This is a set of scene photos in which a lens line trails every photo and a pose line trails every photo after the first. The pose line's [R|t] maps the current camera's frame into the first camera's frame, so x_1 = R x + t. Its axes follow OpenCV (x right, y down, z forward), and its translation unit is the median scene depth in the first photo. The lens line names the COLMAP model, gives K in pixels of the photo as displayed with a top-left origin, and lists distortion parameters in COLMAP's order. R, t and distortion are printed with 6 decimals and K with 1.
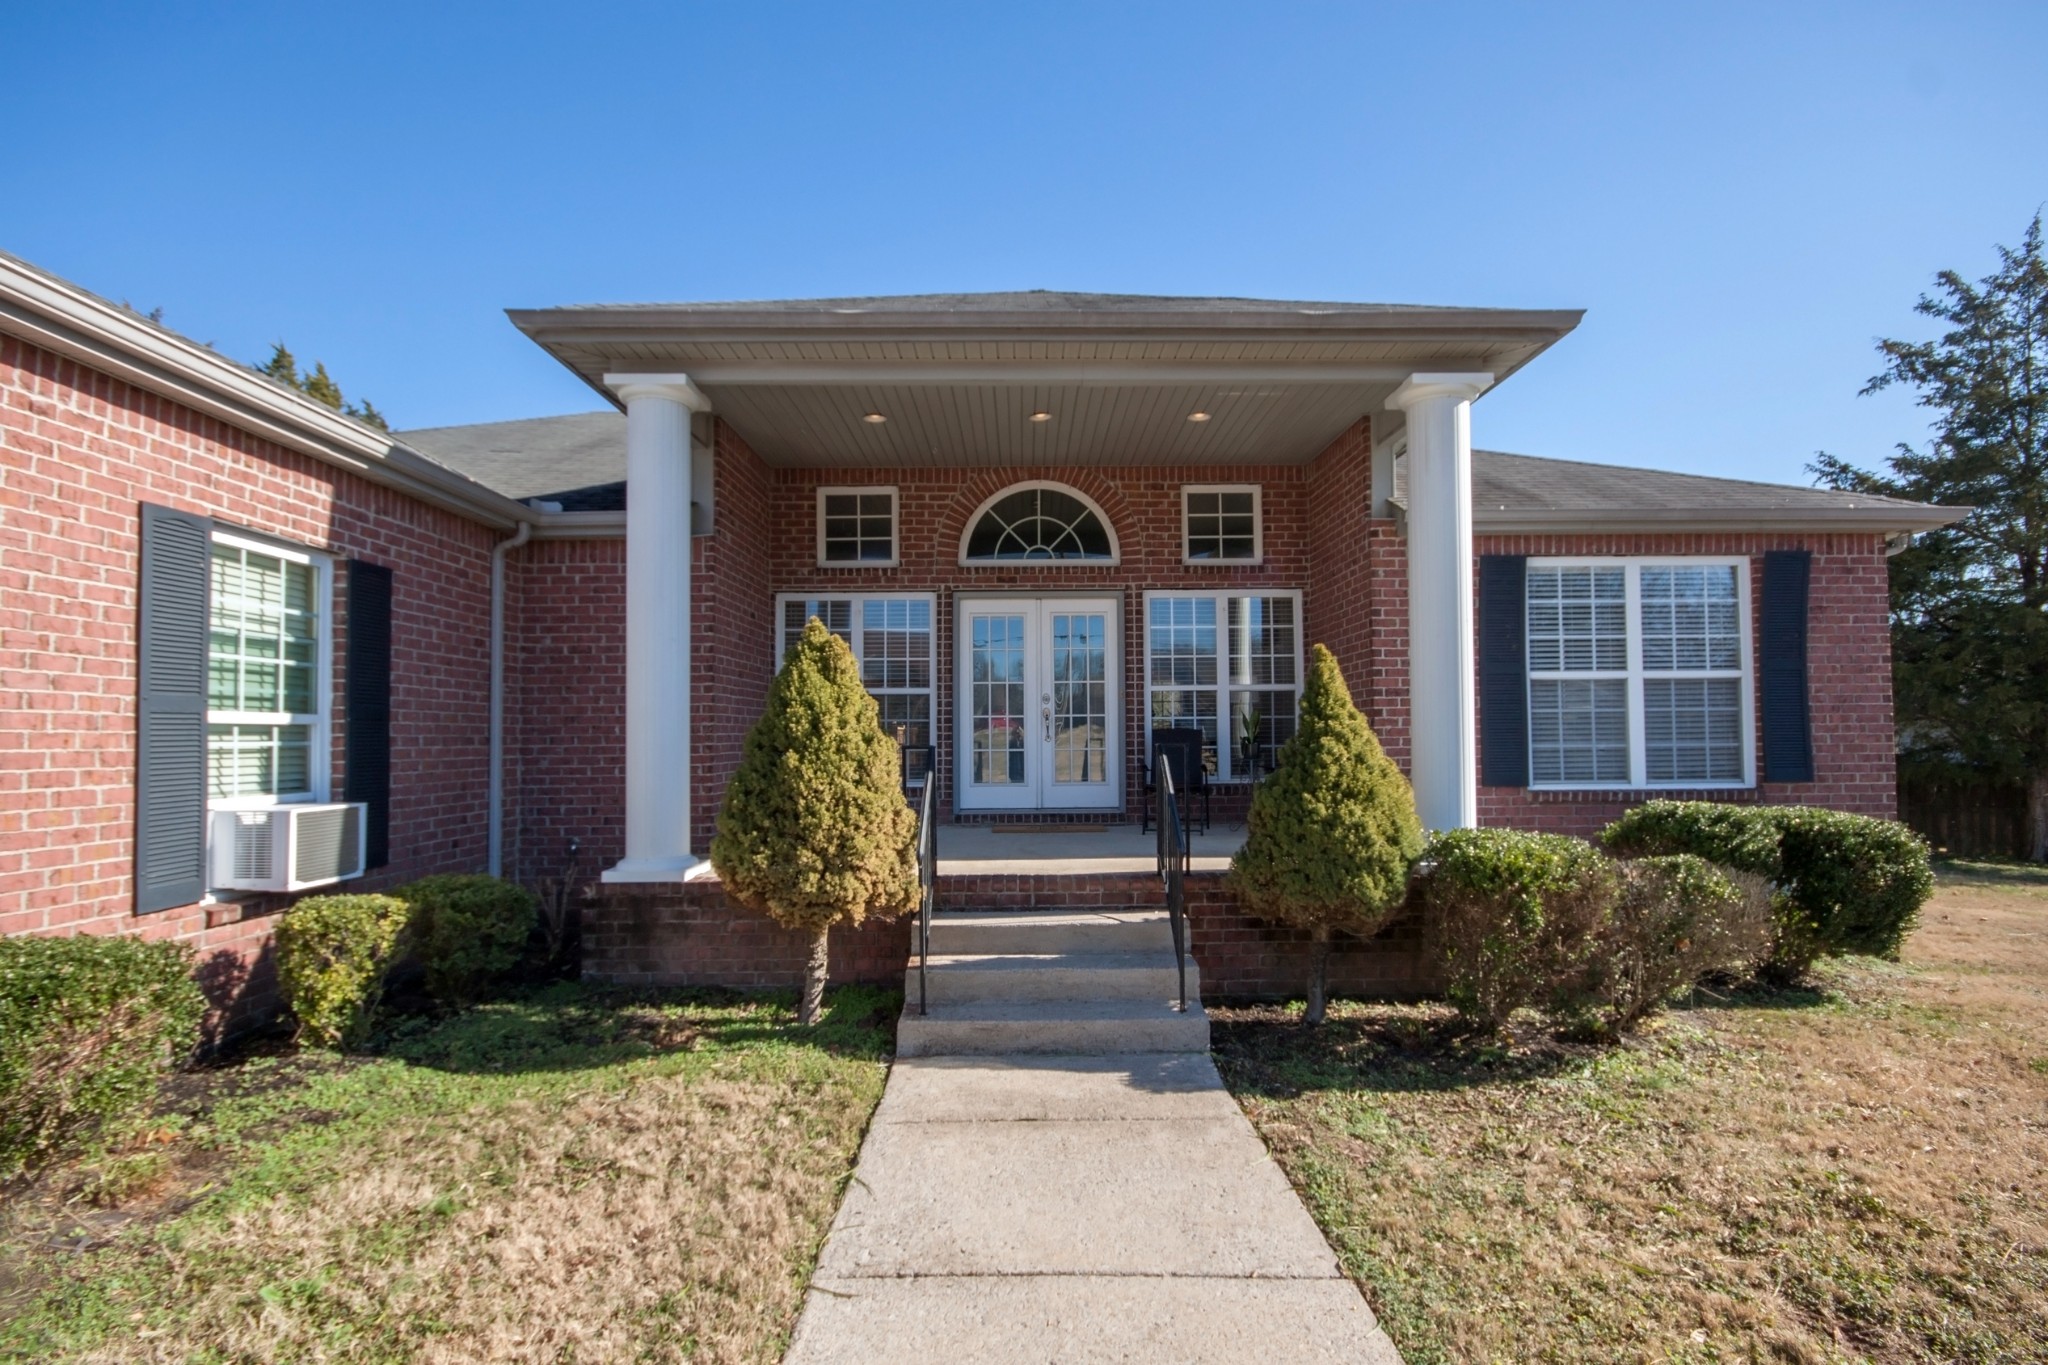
lens RADIAL K [[962.6, 0, 1032.7], [0, 962.6, 707.6], [0, 0, 1]] dist [0.005304, -0.005785]
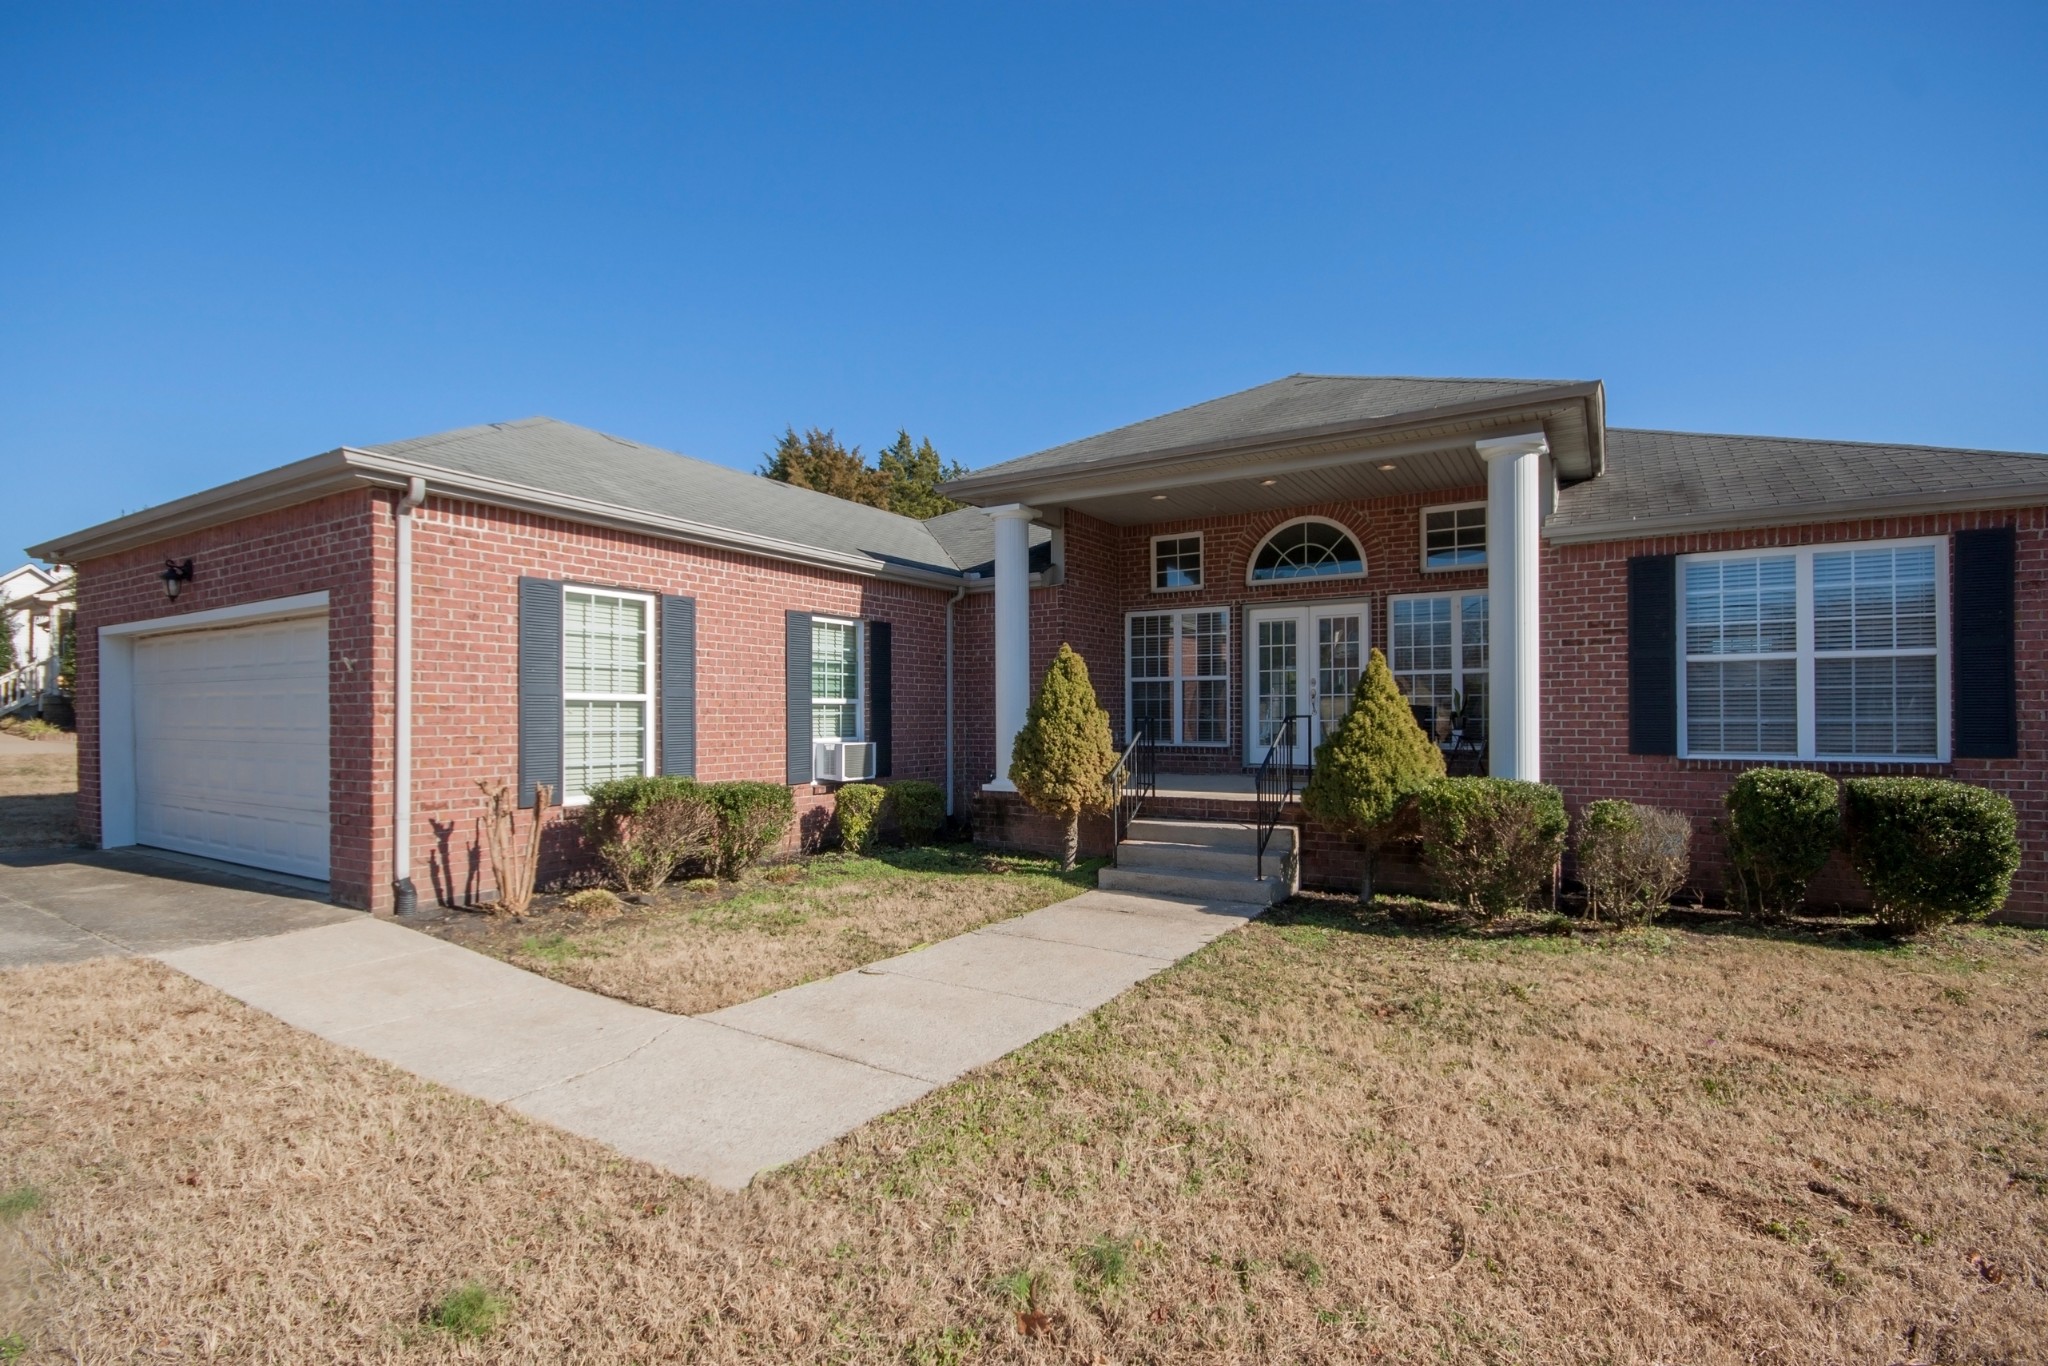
lens RADIAL K [[962.6, 0, 1032.7], [0, 962.6, 708.1], [0, 0, 1]] dist [0.005304, -0.005785]
pose [[0.848843, 0.001221, -0.528644, 0.665114], [0.013223, 0.999635, 0.023541, -0.016973], [0.528480, -0.026973, 0.848517, -0.548222]]
